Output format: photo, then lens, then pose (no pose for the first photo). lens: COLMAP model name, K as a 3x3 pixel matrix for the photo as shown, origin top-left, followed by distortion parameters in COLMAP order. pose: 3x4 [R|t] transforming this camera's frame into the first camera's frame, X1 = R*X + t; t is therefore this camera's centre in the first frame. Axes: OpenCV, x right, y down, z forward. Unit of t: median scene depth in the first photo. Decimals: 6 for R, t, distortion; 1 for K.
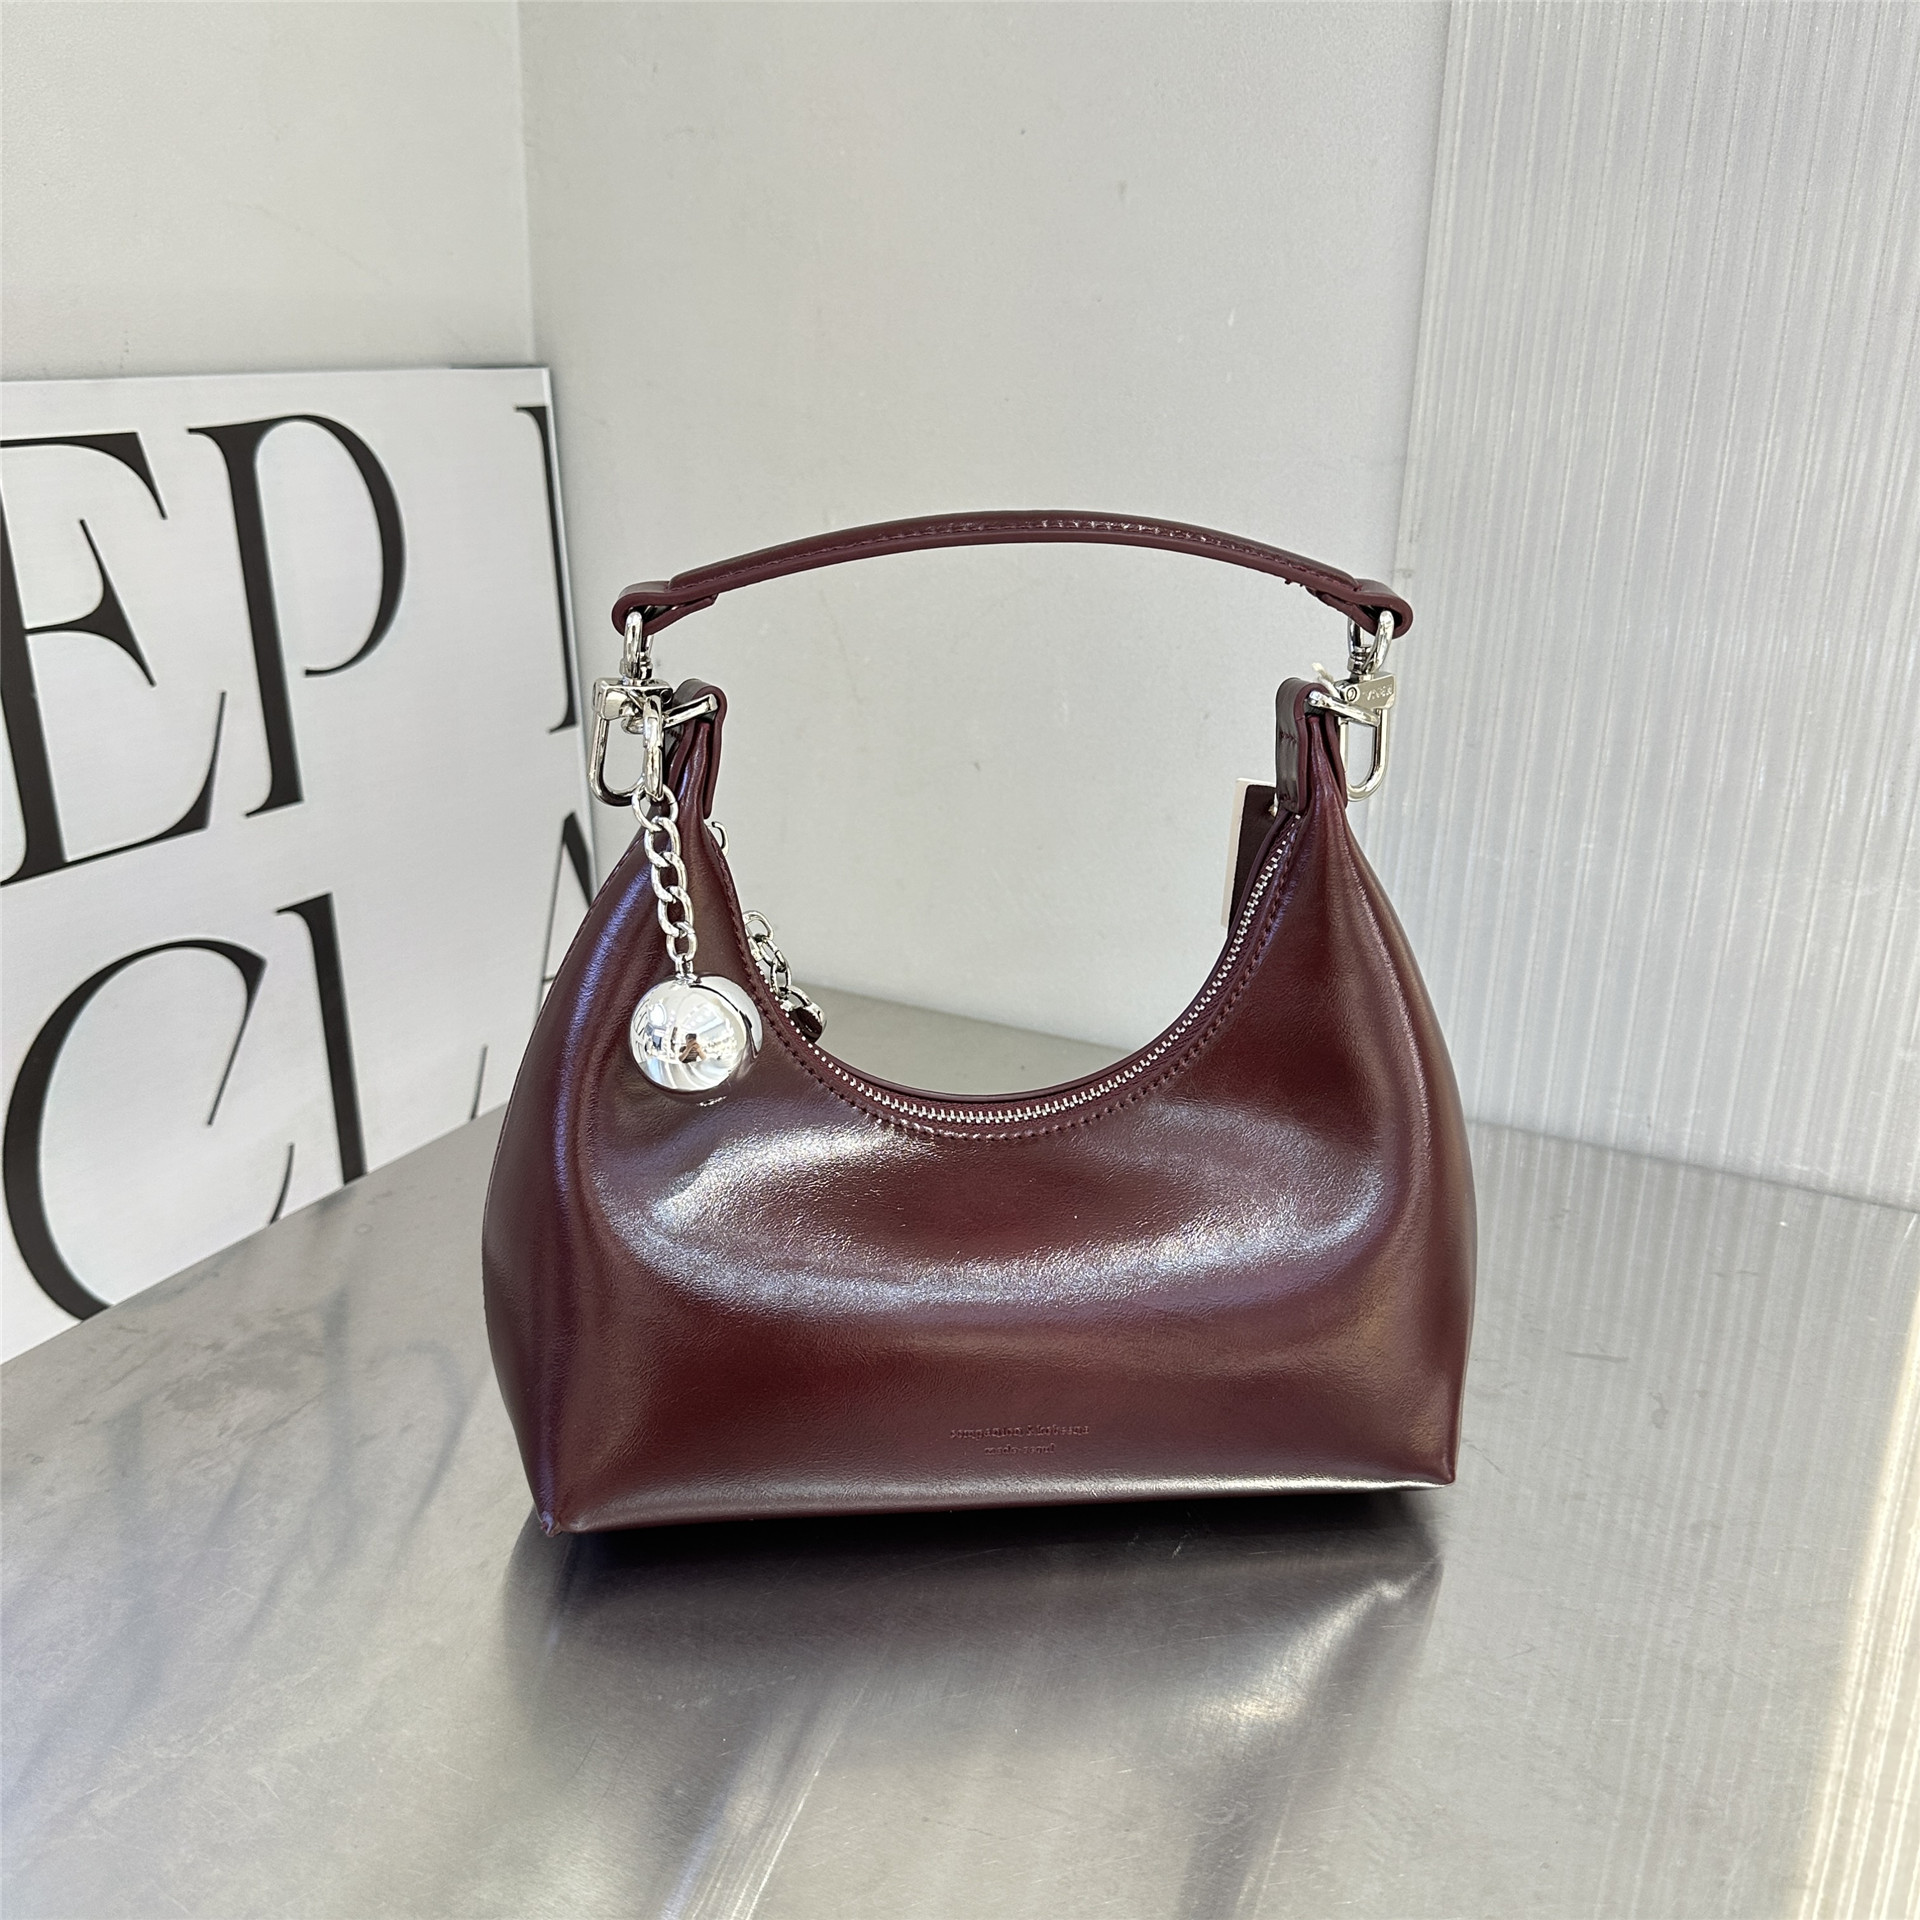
lens RADIAL K [[1785.7, 0, 950.4], [0, 1785.7, 950.3], [0, 0, 1]] dist [0.023460, 0.000000]
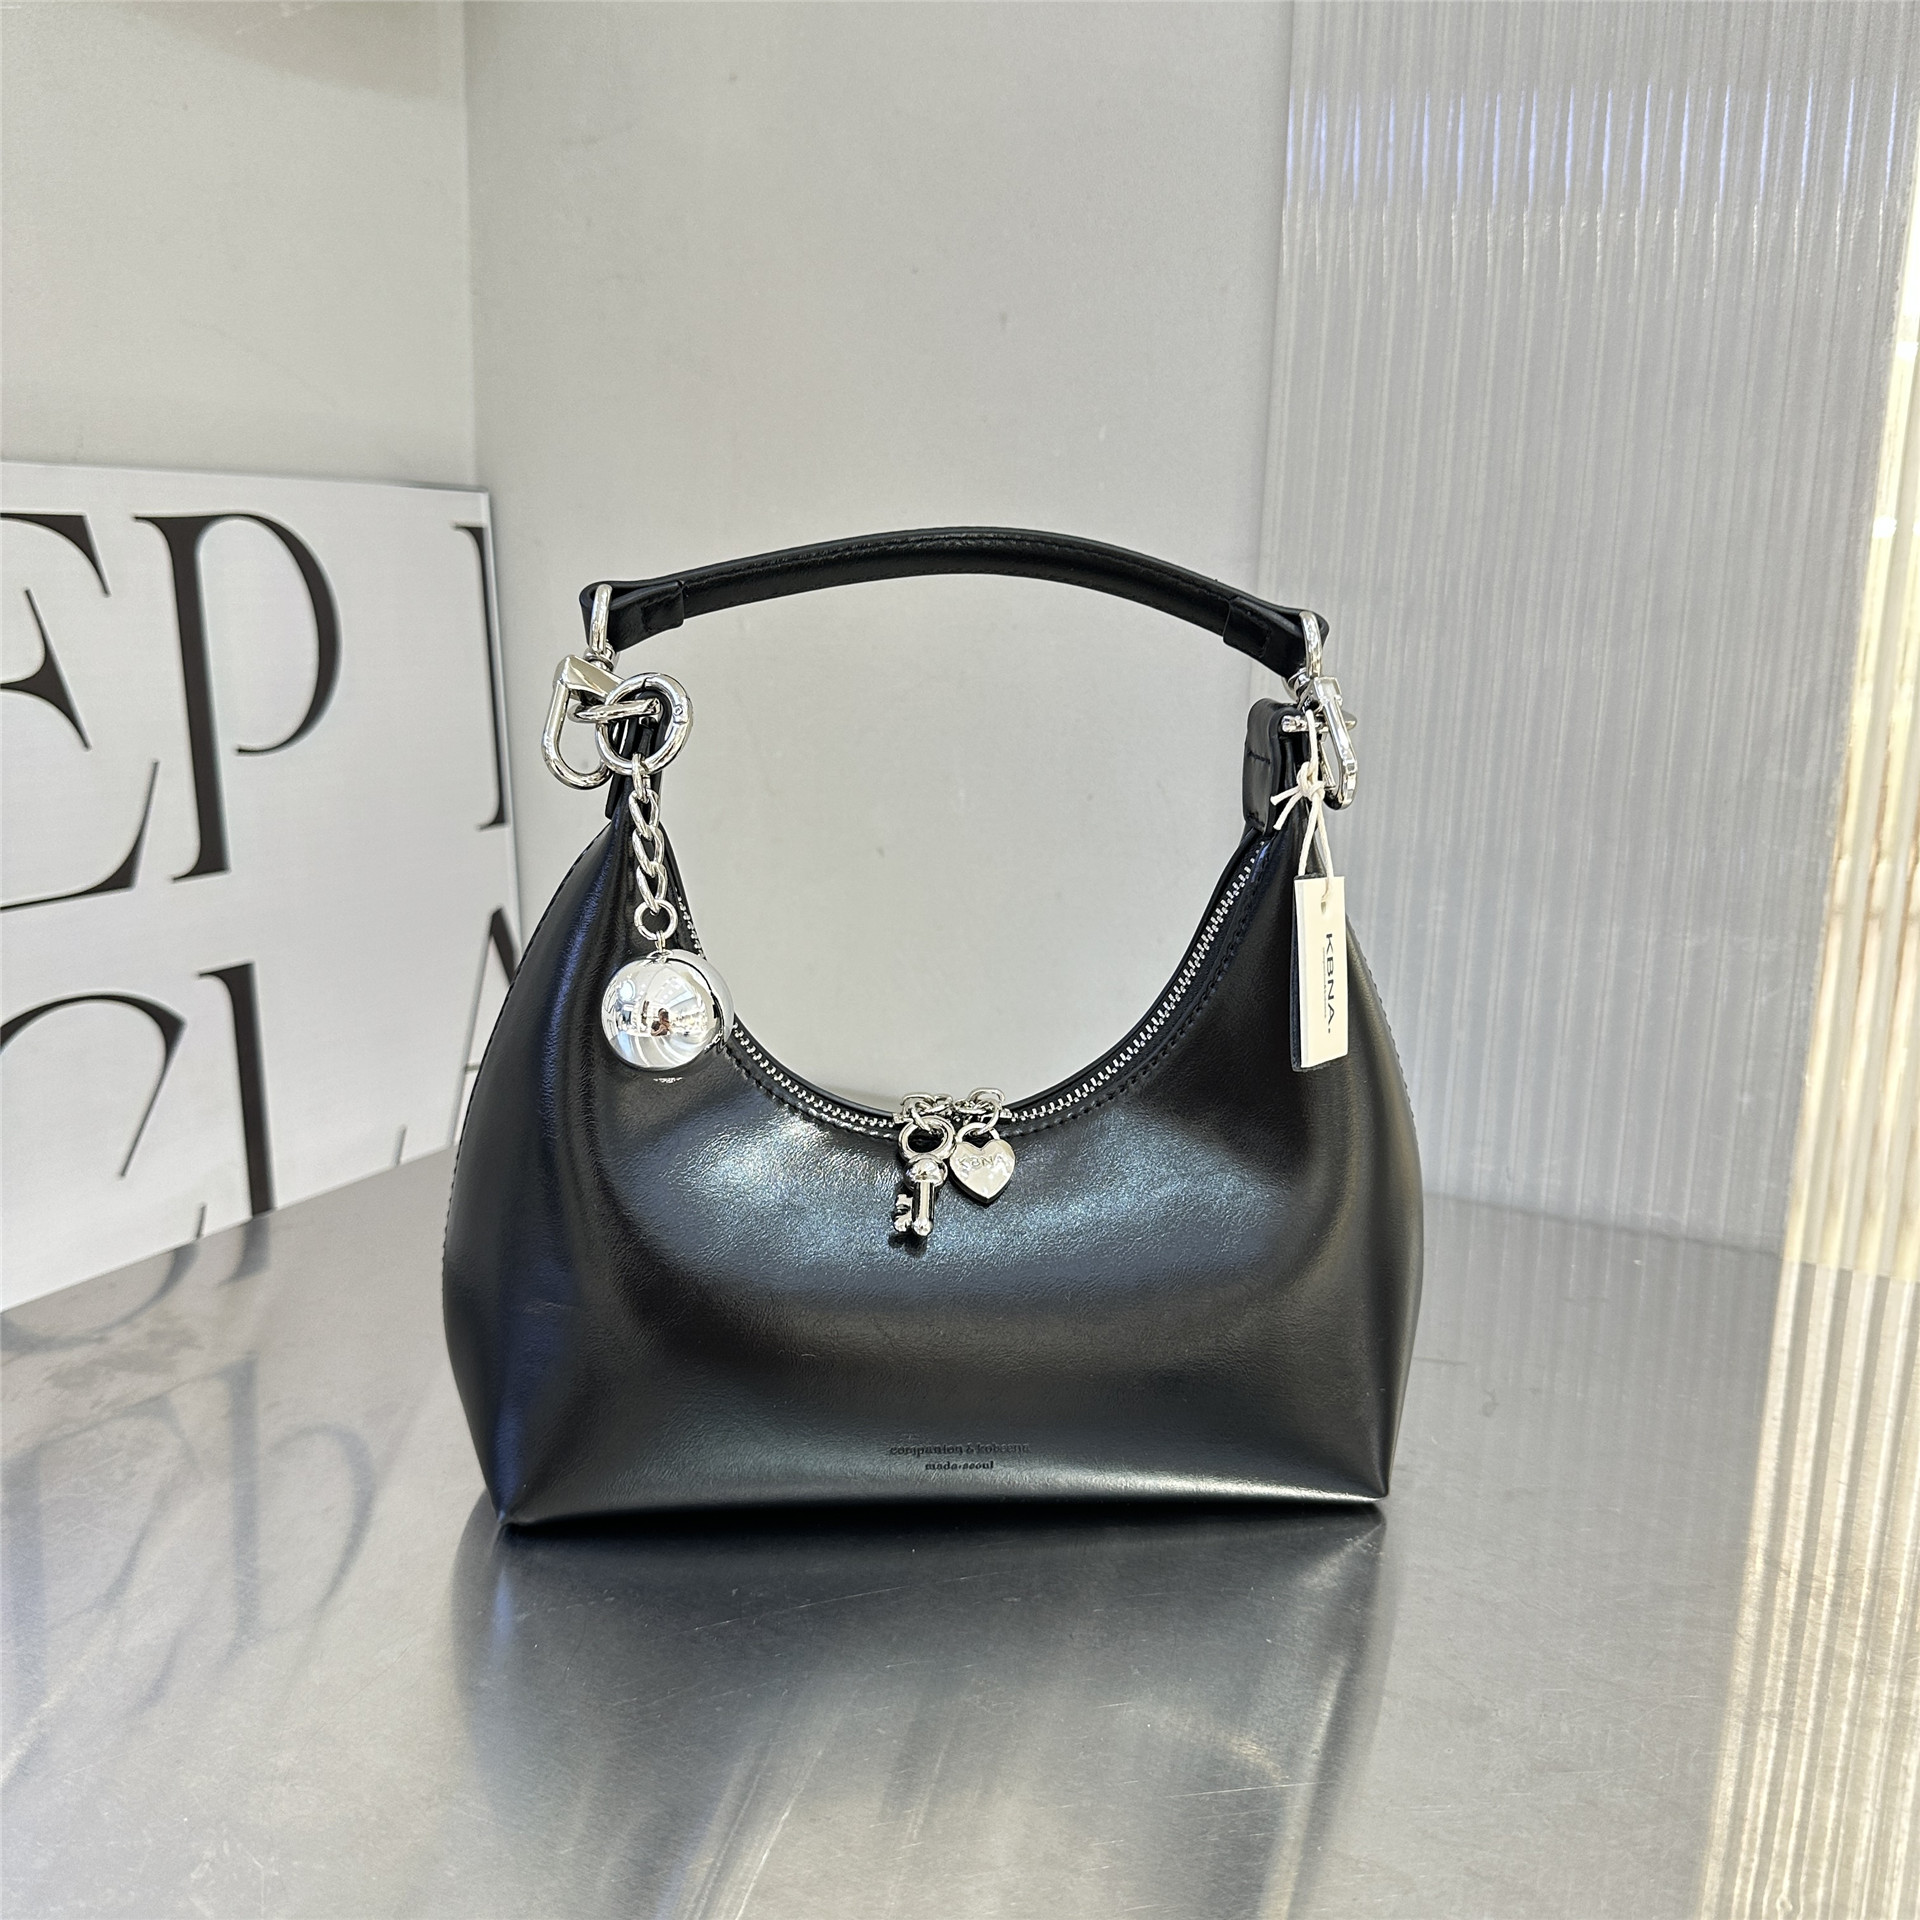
lens RADIAL K [[1785.7, 0, 976.6], [0, 1785.7, 966.5], [0, 0, 1]] dist [0.023460, 0.000000]
pose [[0.999772, 0.003024, 0.021121, 0.055567], [-0.000591, 0.993452, -0.114246, 0.094467], [-0.021328, 0.114208, 0.993228, -0.048429]]
